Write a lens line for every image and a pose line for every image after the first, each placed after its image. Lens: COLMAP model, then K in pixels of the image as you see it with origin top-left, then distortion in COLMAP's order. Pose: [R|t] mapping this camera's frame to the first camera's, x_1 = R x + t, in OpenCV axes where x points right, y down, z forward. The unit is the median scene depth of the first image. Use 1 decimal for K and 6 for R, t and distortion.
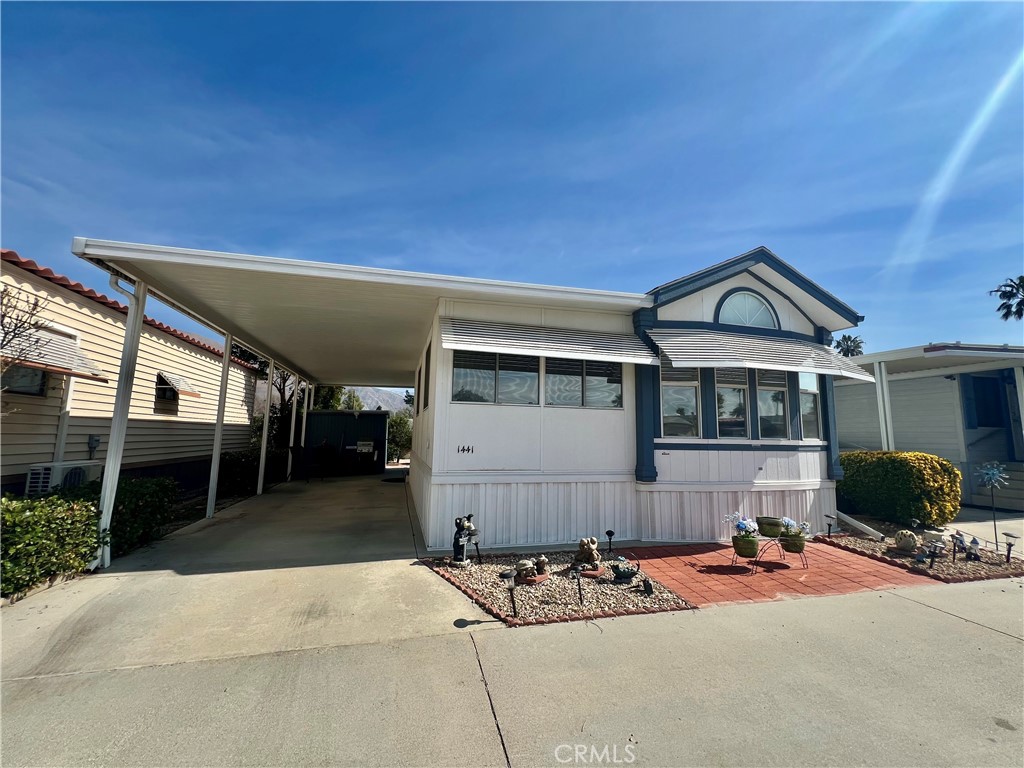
lens RADIAL K [[411.1, 0, 502.6], [0, 411.1, 384.5], [0, 0, 1]] dist [-0.005383, 0.001443]
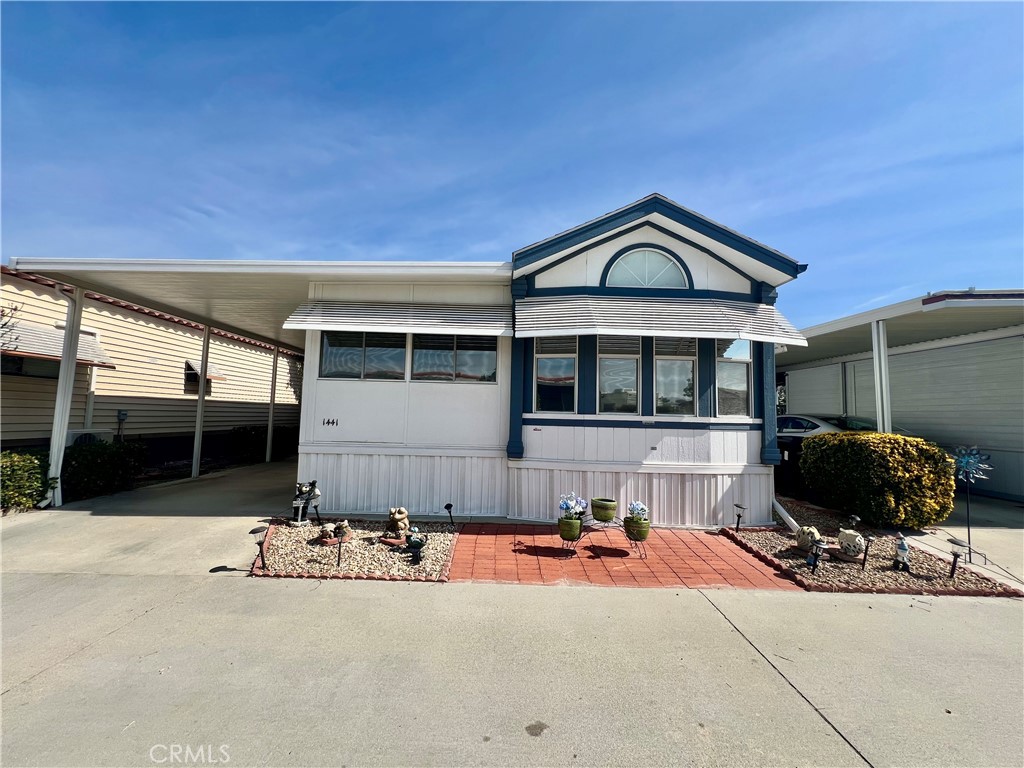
lens RADIAL K [[411.1, 0, 504.7], [0, 411.1, 387.9], [0, 0, 1]] dist [-0.005383, 0.001443]
pose [[0.968295, -0.011451, -0.249545, 0.546087], [0.024909, 0.998396, 0.050838, 0.020819], [0.248563, -0.055442, 0.967028, 0.066627]]
